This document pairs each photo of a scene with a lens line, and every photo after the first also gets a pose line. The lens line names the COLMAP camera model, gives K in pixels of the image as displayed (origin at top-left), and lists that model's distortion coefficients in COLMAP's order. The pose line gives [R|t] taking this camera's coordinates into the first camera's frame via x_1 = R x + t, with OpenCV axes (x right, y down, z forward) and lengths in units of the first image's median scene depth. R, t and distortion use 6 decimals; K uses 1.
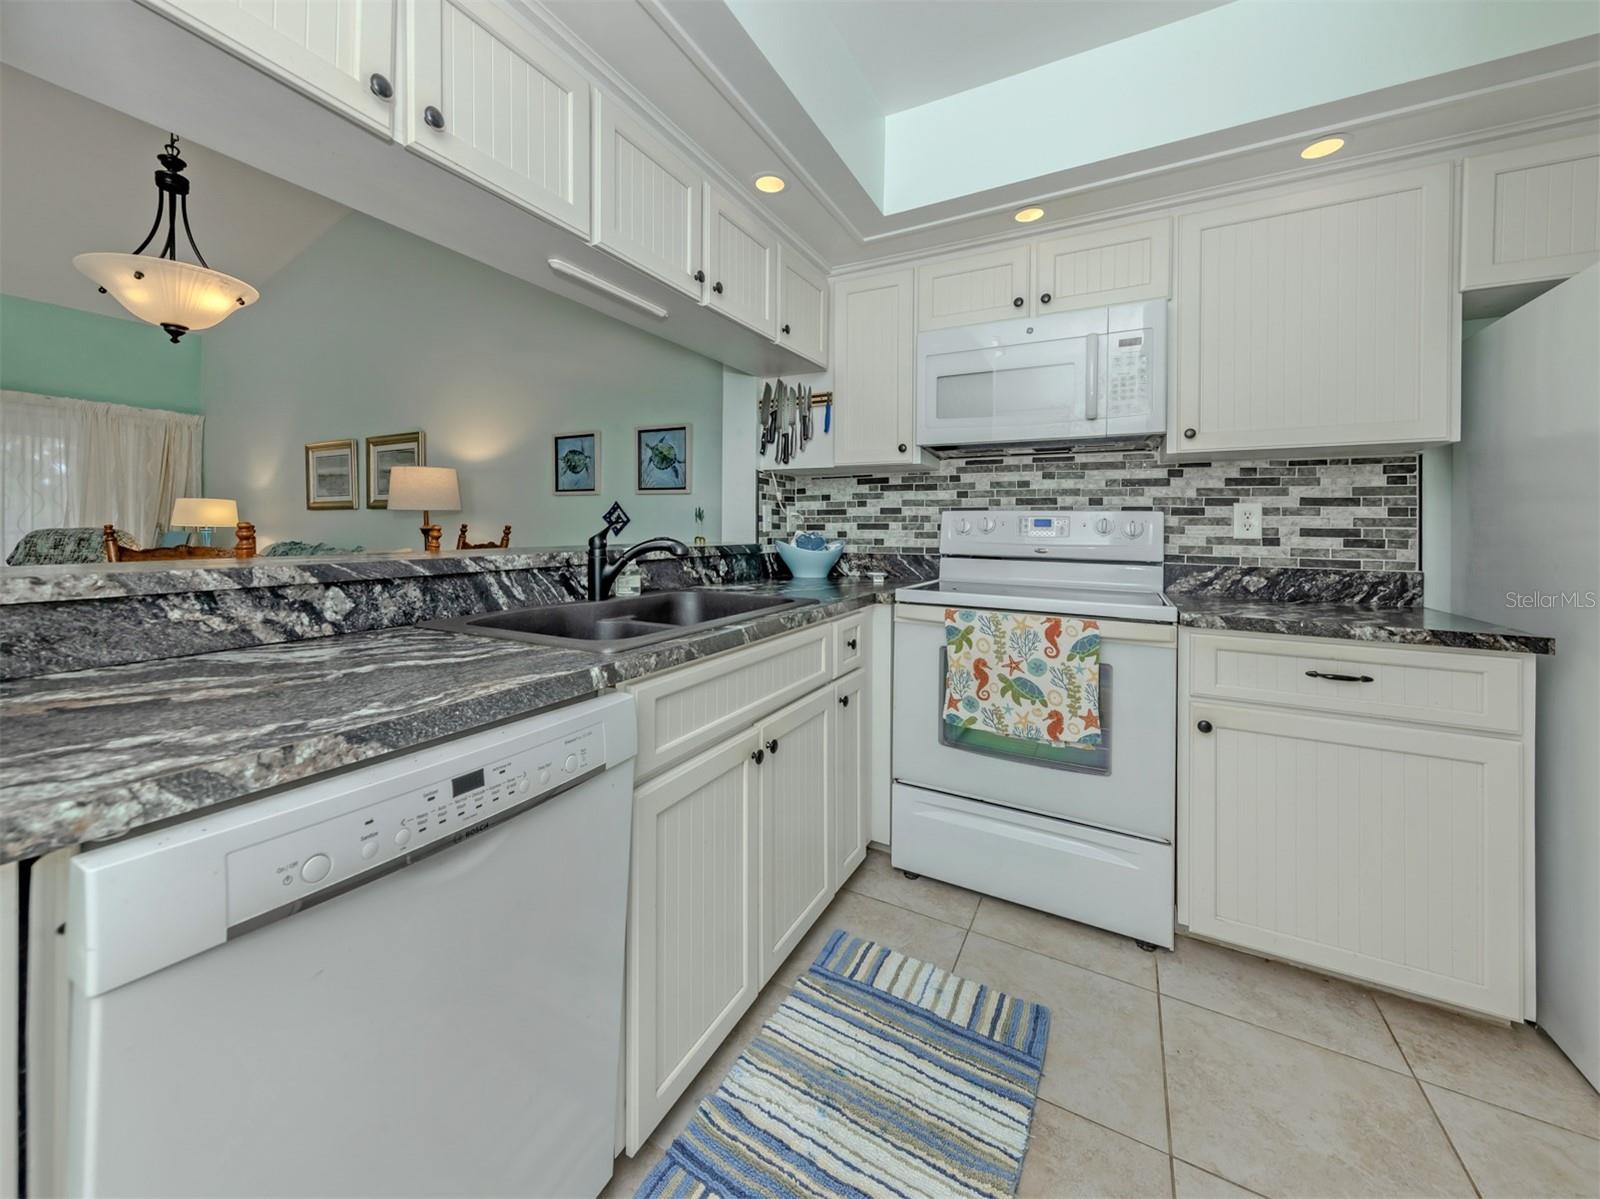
lens RADIAL K [[590.9, 0, 790.8], [0, 590.9, 498.4], [0, 0, 1]] dist [0.011269, -0.003406]
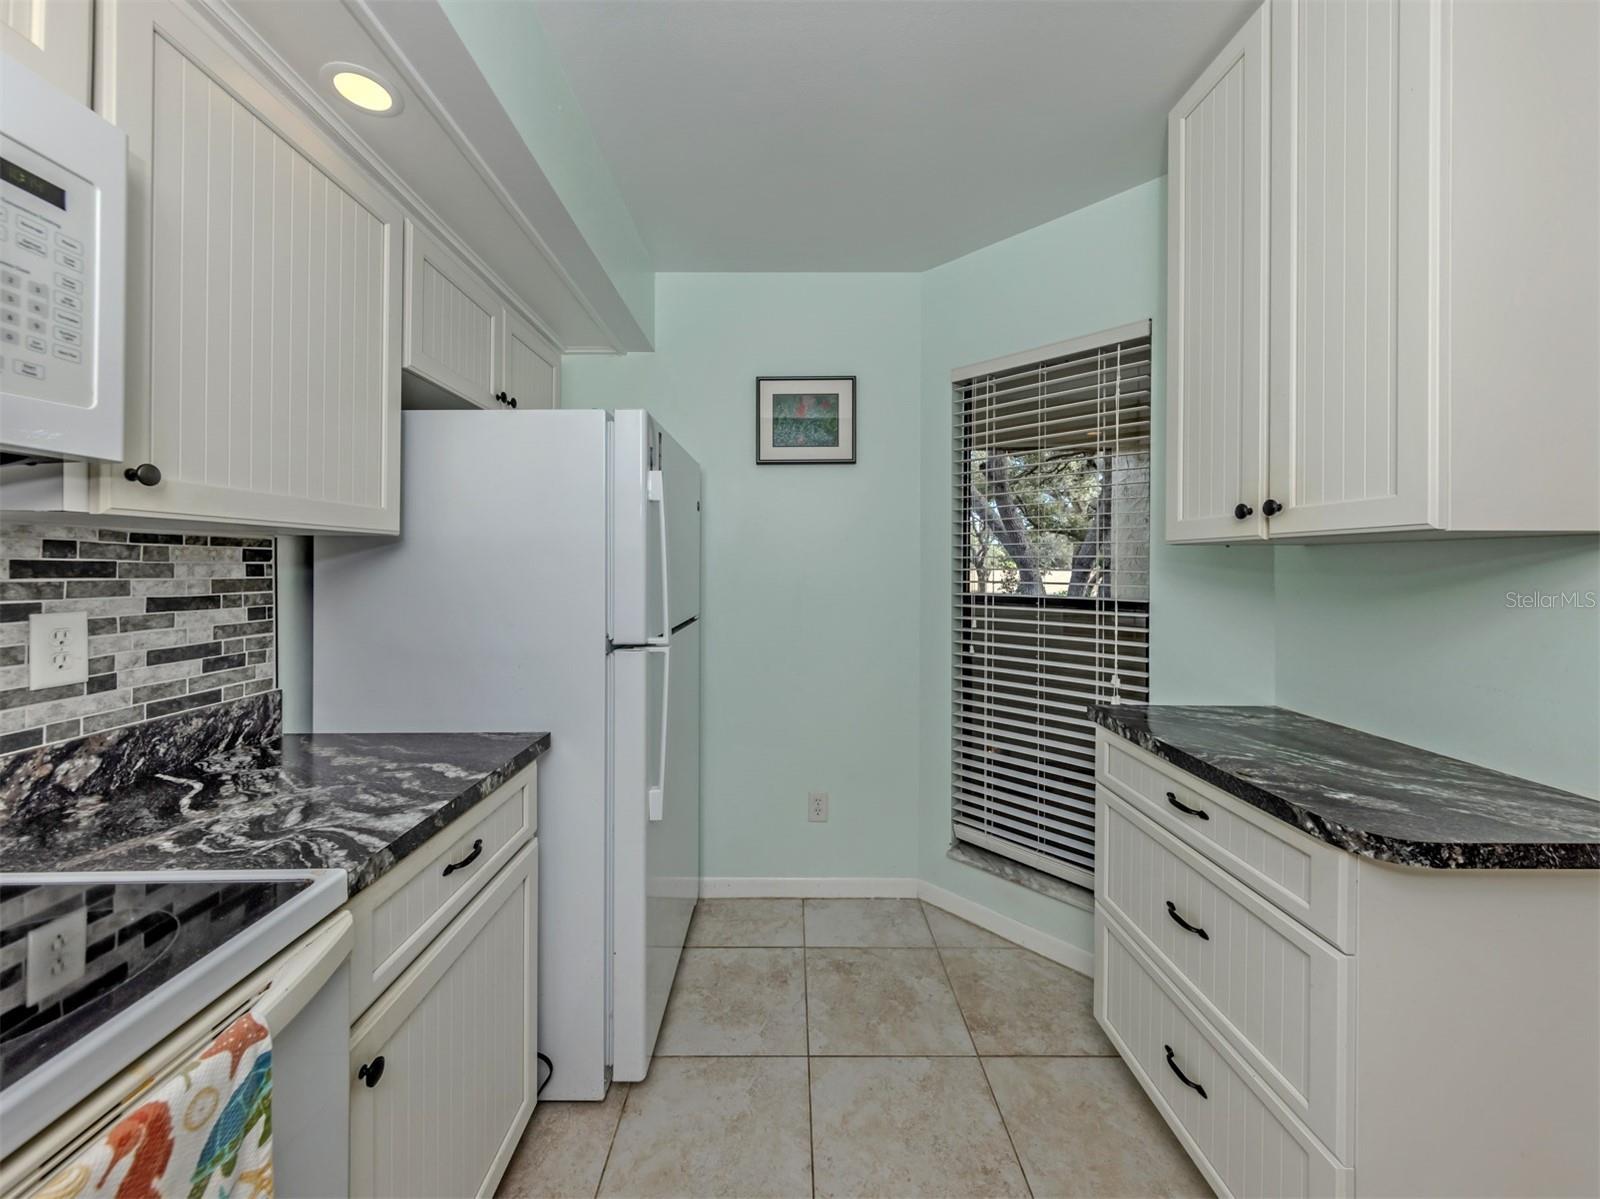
lens RADIAL K [[594.6, 0, 792.1], [0, 594.6, 559.0], [0, 0, 1]] dist [0.000271, 0.000023]
pose [[-0.476804, 0.000416, 0.879010, 0.046270], [-0.045900, 0.998624, -0.025370, -0.052326], [-0.877810, -0.052443, -0.476129, 0.710294]]
